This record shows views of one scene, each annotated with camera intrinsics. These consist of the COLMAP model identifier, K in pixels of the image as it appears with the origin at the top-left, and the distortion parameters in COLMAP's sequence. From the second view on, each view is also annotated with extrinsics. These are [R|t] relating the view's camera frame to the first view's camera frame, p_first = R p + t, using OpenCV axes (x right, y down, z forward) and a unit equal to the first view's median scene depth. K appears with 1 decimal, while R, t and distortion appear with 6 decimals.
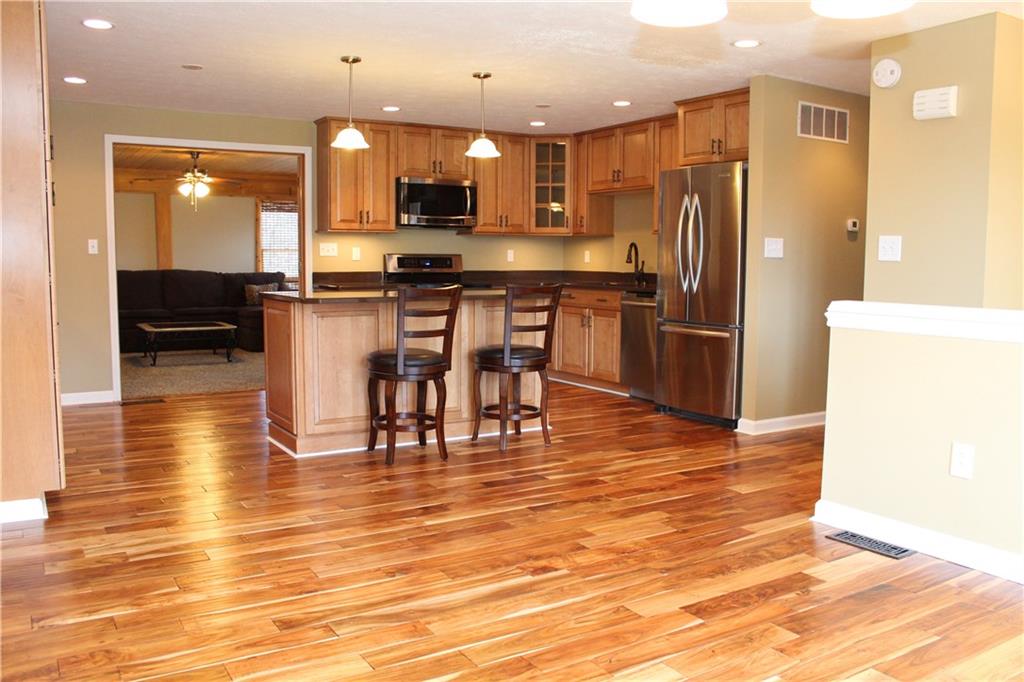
lens RADIAL K [[842.5, 0, 515.5], [0, 842.5, 342.7], [0, 0, 1]] dist [-0.151391, 0.129707]
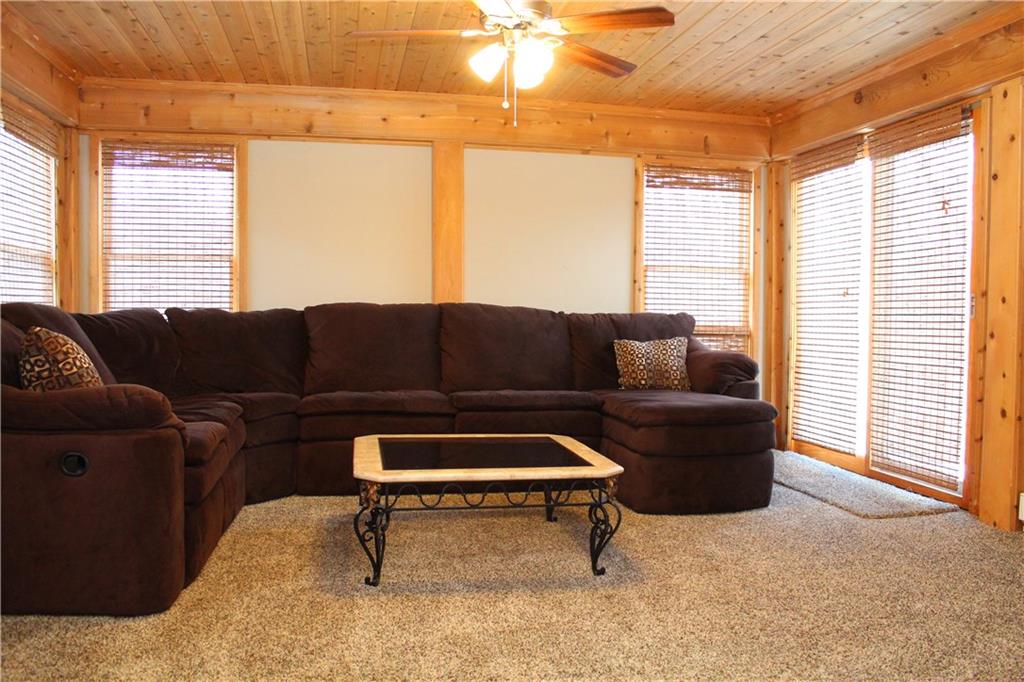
lens RADIAL K [[842.5, 0, 514.0], [0, 842.5, 343.1], [0, 0, 1]] dist [-0.151391, 0.129707]
pose [[0.934194, 0.017624, -0.356329, -0.306112], [-0.040275, 0.997604, -0.056248, -0.057179], [0.354484, 0.066898, 0.932666, 0.793274]]
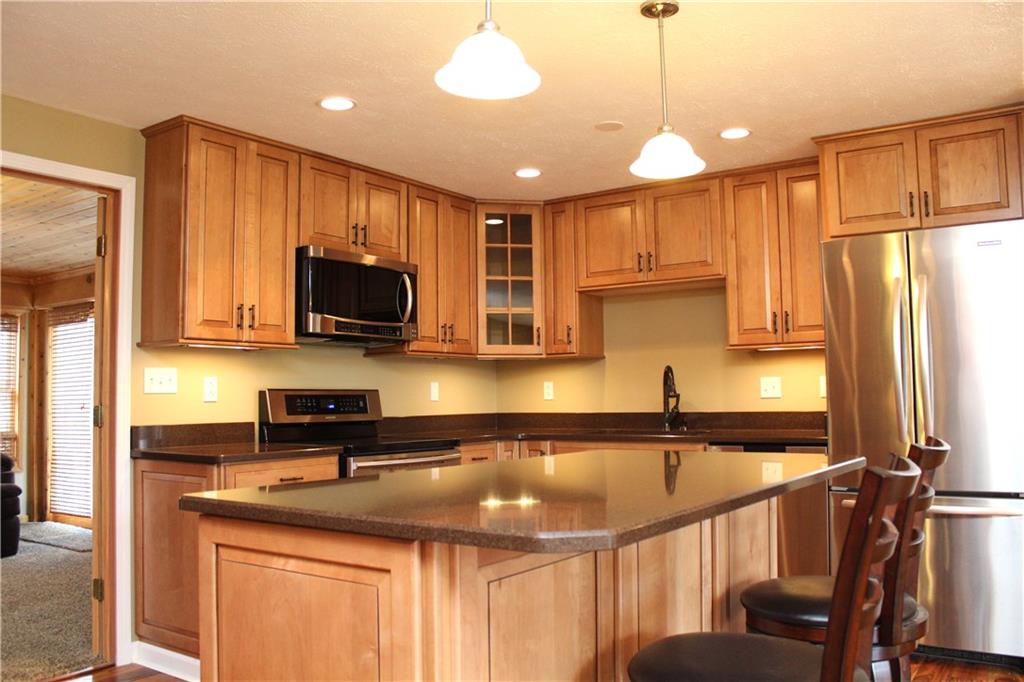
lens RADIAL K [[842.5, 0, 515.9], [0, 842.5, 343.8], [0, 0, 1]] dist [-0.151391, 0.129707]
pose [[0.917850, 0.006348, 0.396877, -0.212203], [0.059232, 0.986486, -0.152764, -0.042416], [-0.392483, 0.163722, 0.905070, 0.437505]]
